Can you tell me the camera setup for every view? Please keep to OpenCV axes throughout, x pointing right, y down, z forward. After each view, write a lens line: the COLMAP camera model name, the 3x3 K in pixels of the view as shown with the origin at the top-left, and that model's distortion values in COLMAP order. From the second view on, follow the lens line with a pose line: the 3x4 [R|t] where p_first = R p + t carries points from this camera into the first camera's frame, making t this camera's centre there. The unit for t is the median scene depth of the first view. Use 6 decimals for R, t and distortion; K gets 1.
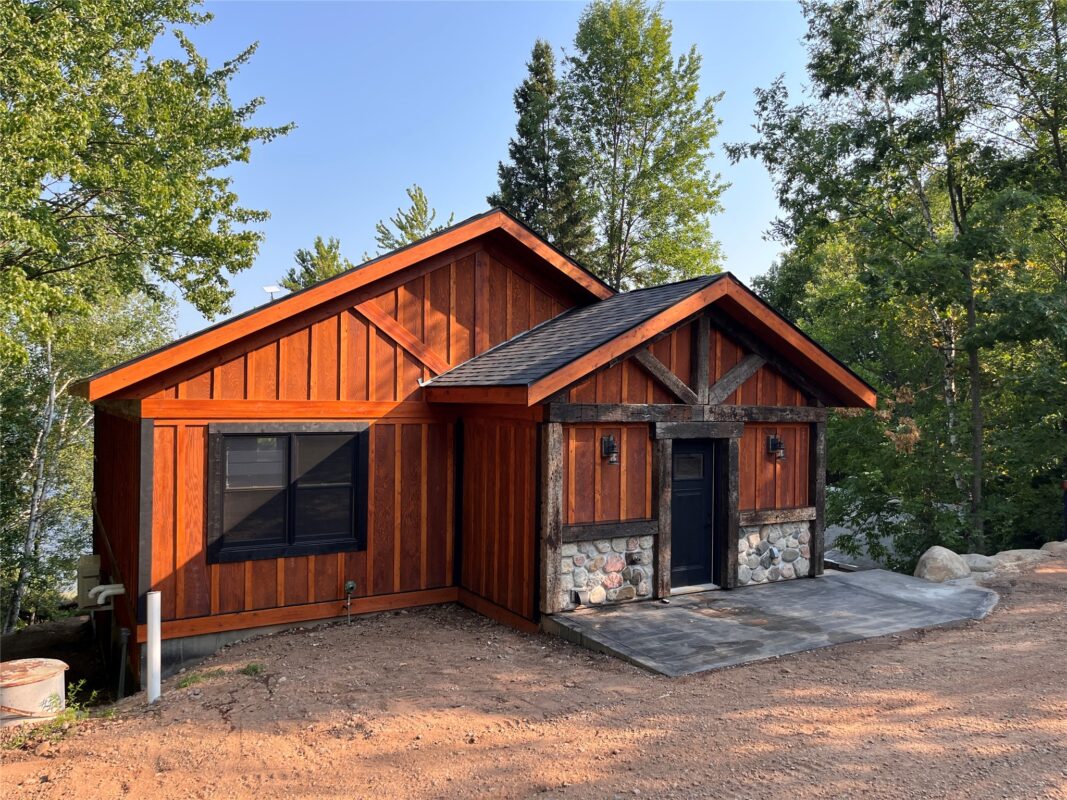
lens RADIAL K [[822.0, 0, 524.5], [0, 822.0, 401.8], [0, 0, 1]] dist [0.047572, -0.010862]
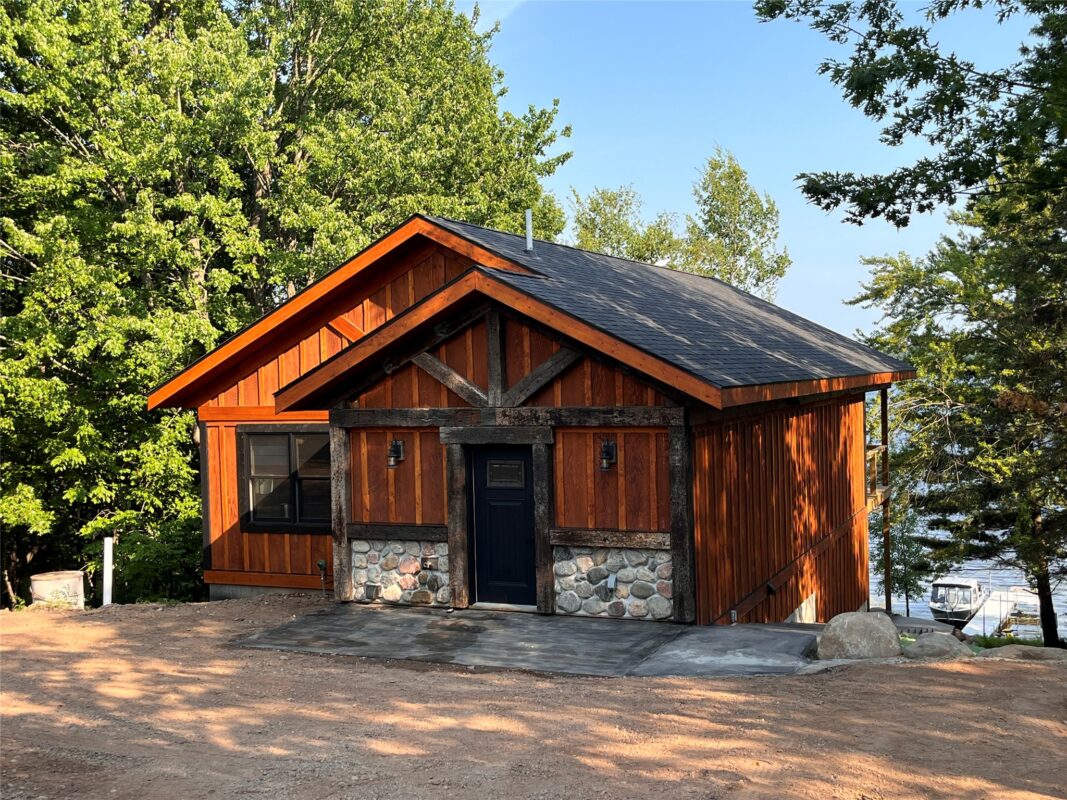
lens RADIAL K [[1191.0, 0, 527.5], [0, 1191.0, 397.3], [0, 0, 1]] dist [0.067732, 0.000000]
pose [[0.585341, -0.009737, -0.810729, 1.347686], [0.032730, 0.999397, 0.011628, -0.022610], [0.810127, -0.033342, 0.585306, 0.257155]]
